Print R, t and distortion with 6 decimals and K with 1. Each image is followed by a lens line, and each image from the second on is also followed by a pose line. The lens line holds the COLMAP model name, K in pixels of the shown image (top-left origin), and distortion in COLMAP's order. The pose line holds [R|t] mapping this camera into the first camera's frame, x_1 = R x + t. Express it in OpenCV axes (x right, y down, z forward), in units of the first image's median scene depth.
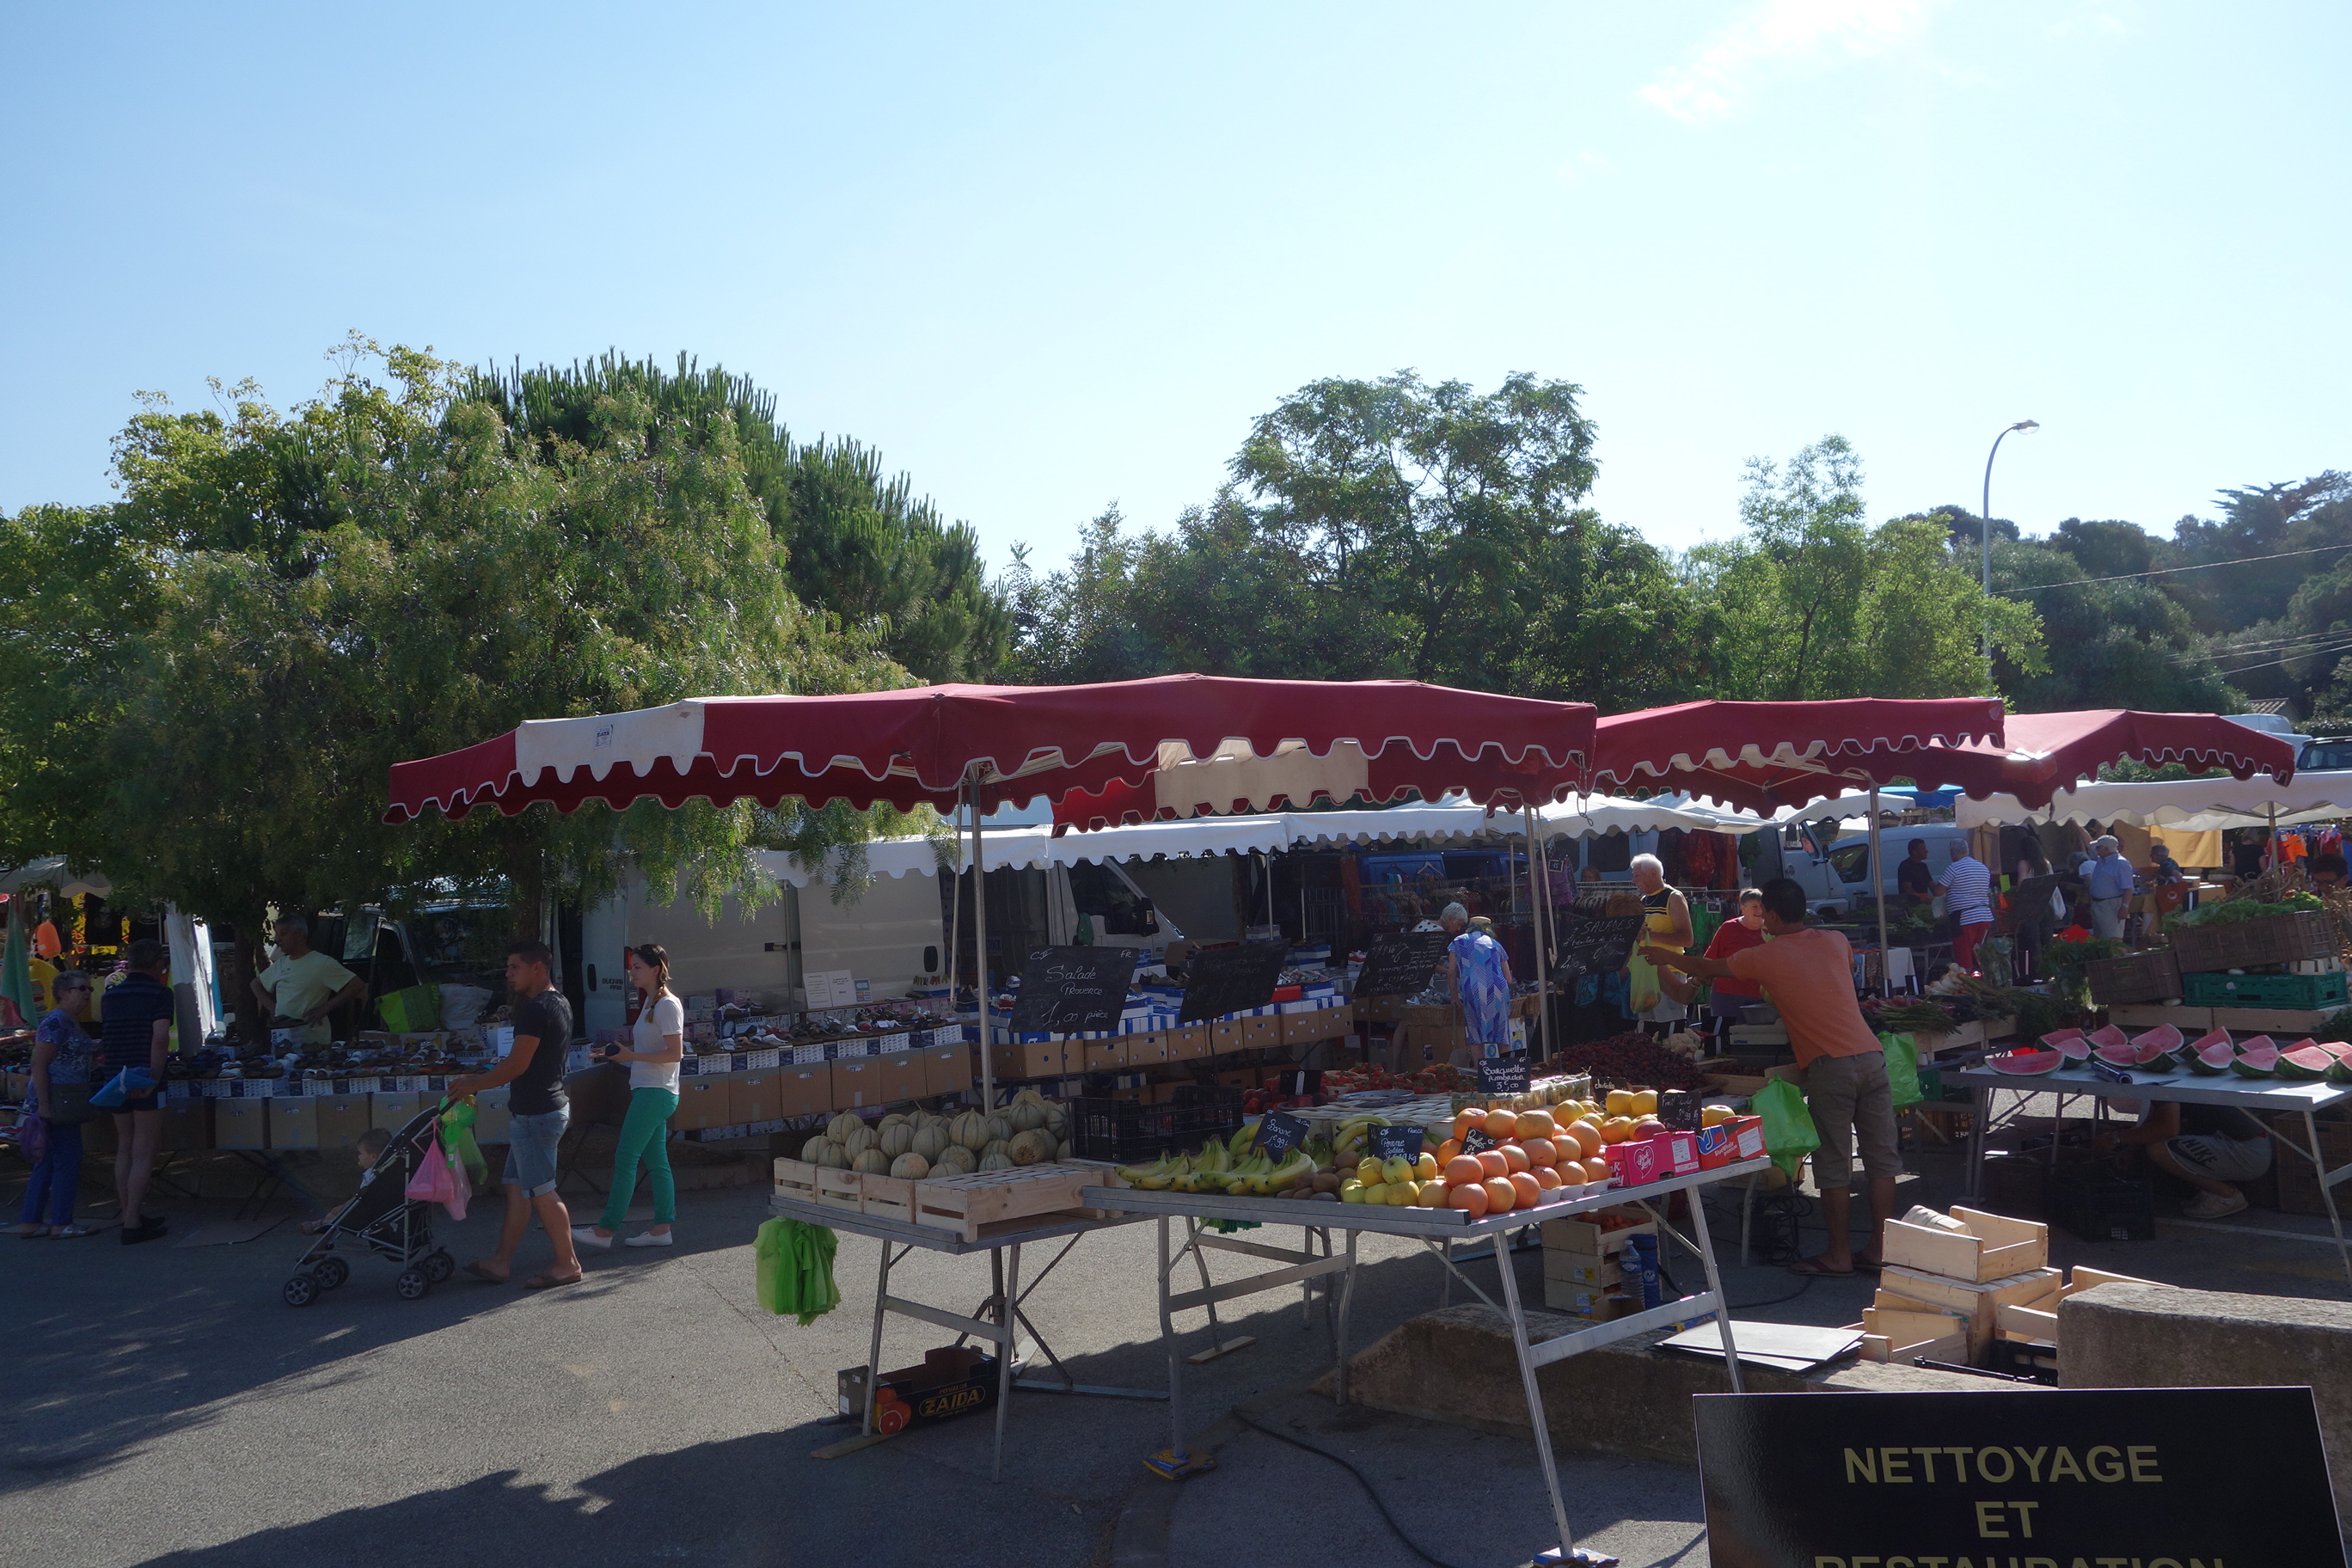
lens RADIAL K [[1853.4, 0, 1176.0], [0, 1853.4, 784.0], [0, 0, 1]] dist [-0.002240, -0.003305]
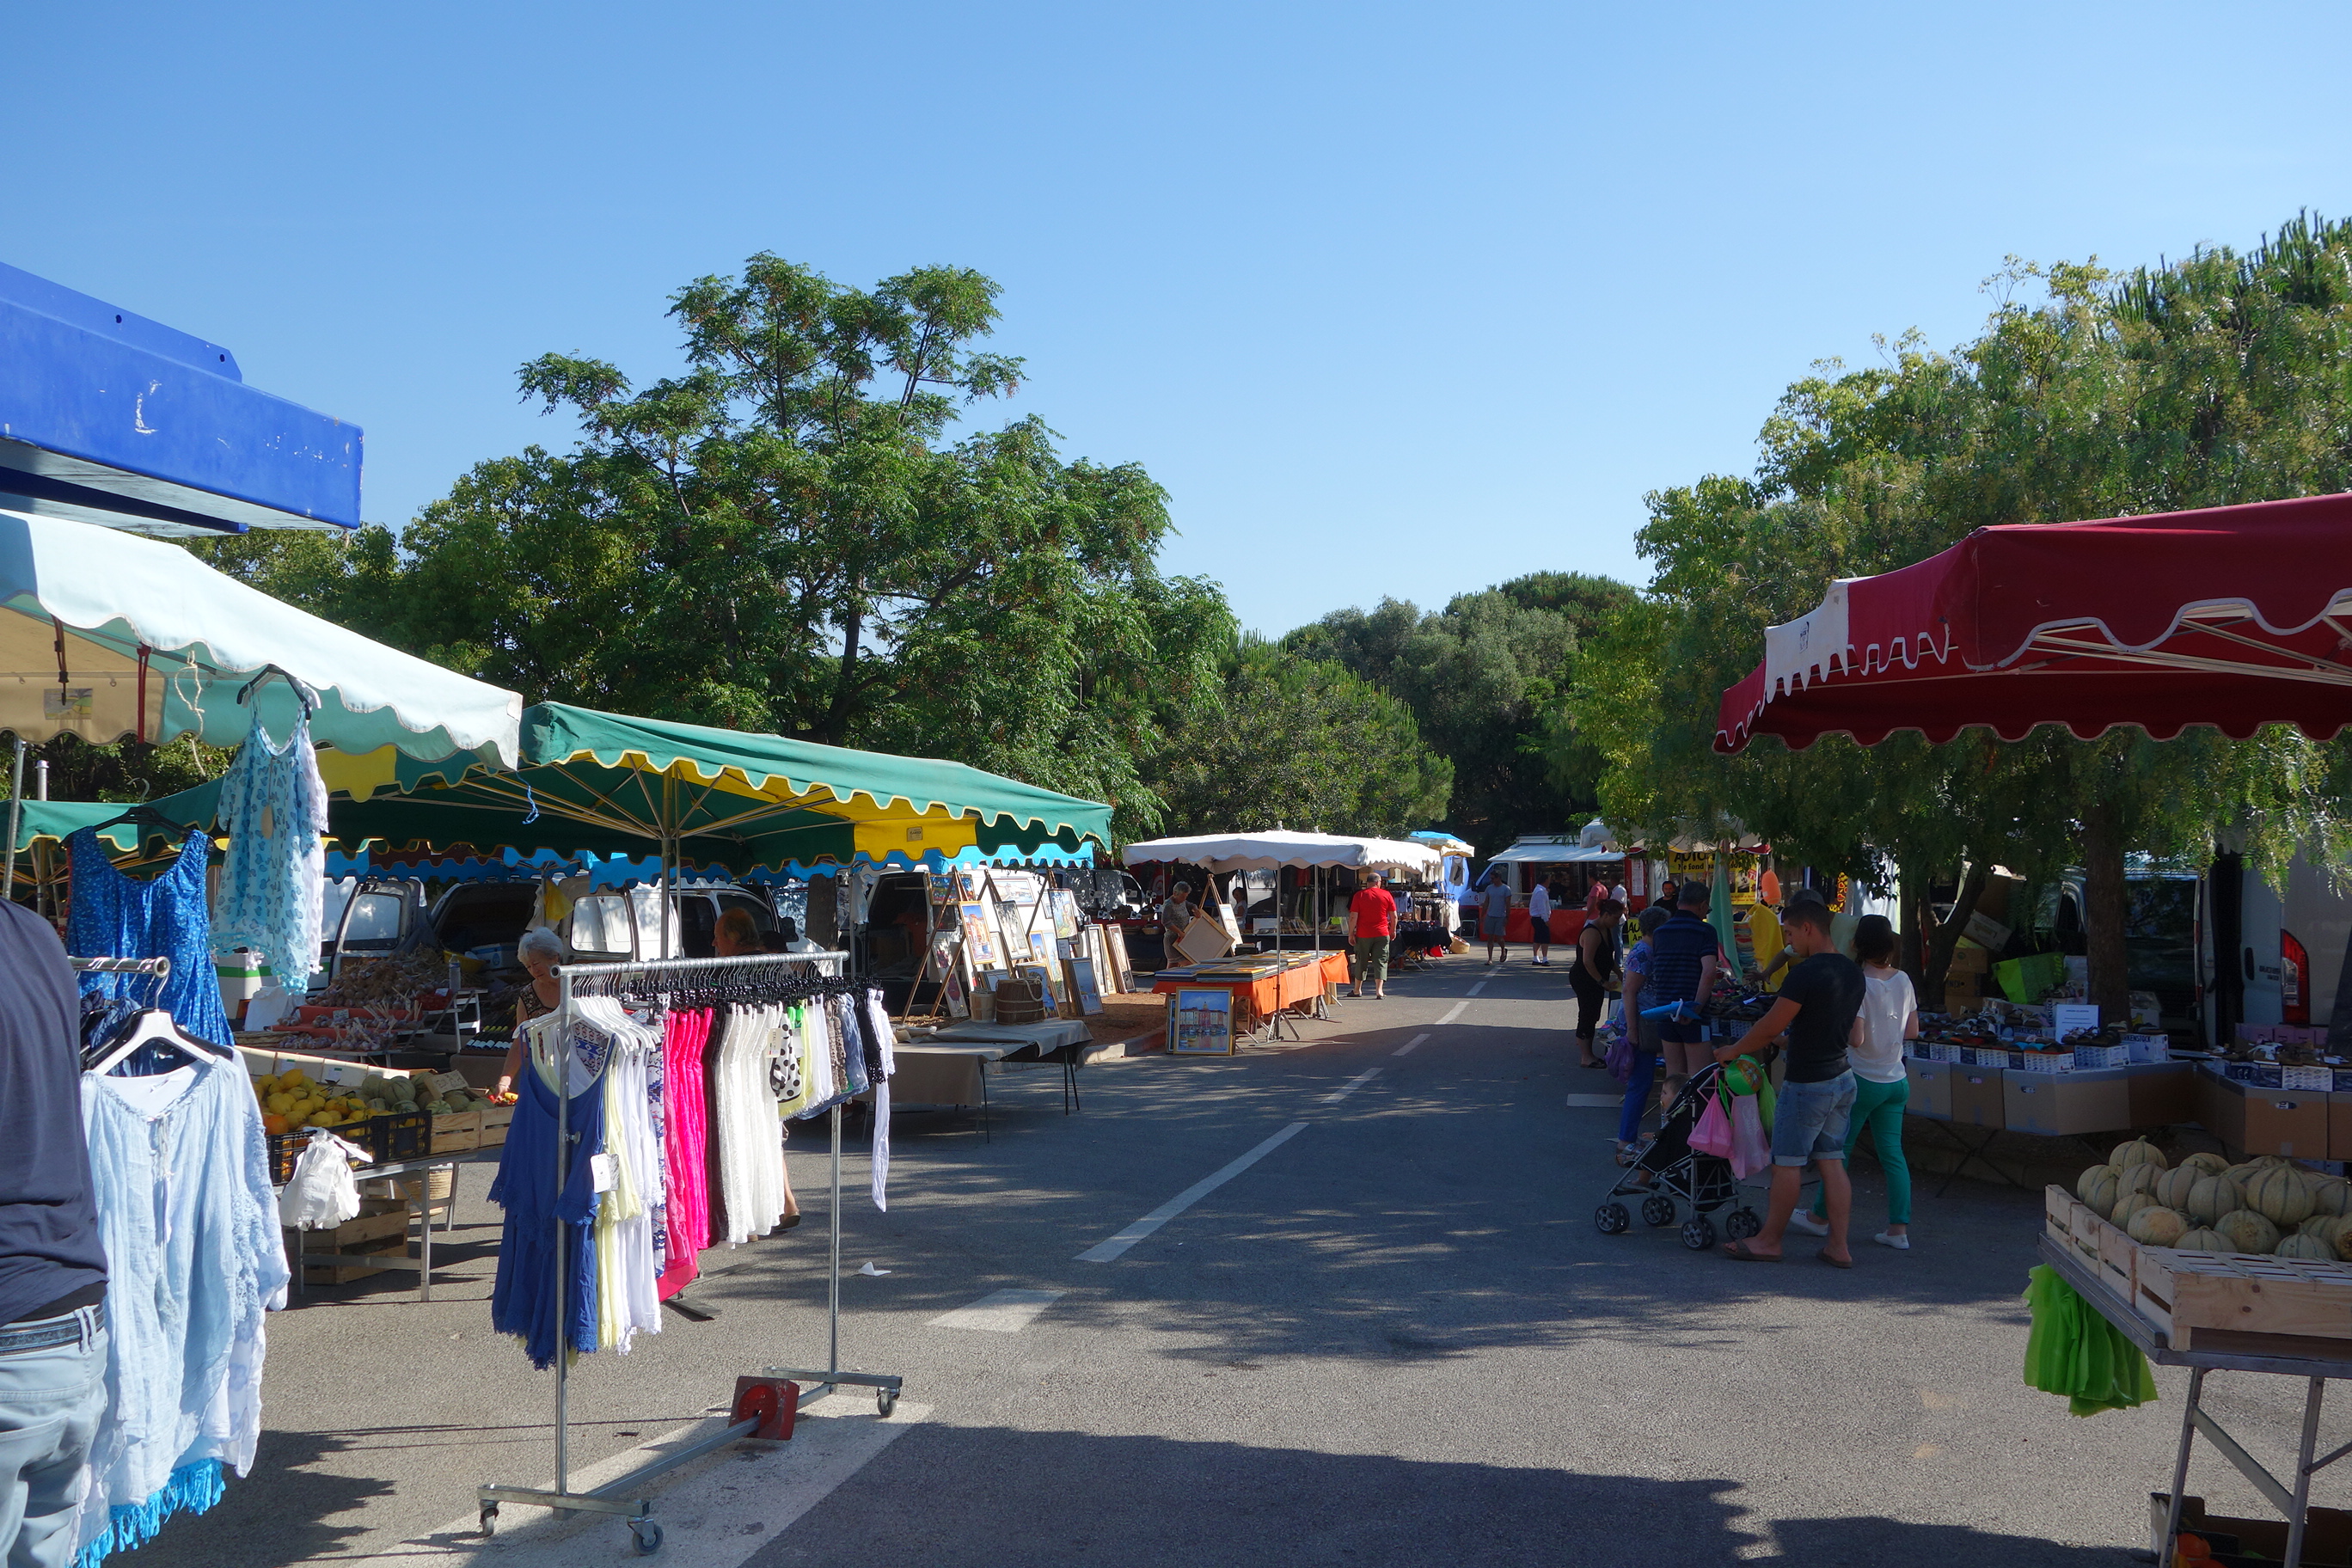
lens RADIAL K [[1853.4, 0, 1176.0], [0, 1853.4, 784.0], [0, 0, 1]] dist [-0.002240, -0.003305]
pose [[0.588435, 0.009354, -0.808490, 0.102906], [0.001171, 0.999922, 0.012420, 0.016210], [0.808544, -0.008255, 0.588378, 0.151154]]
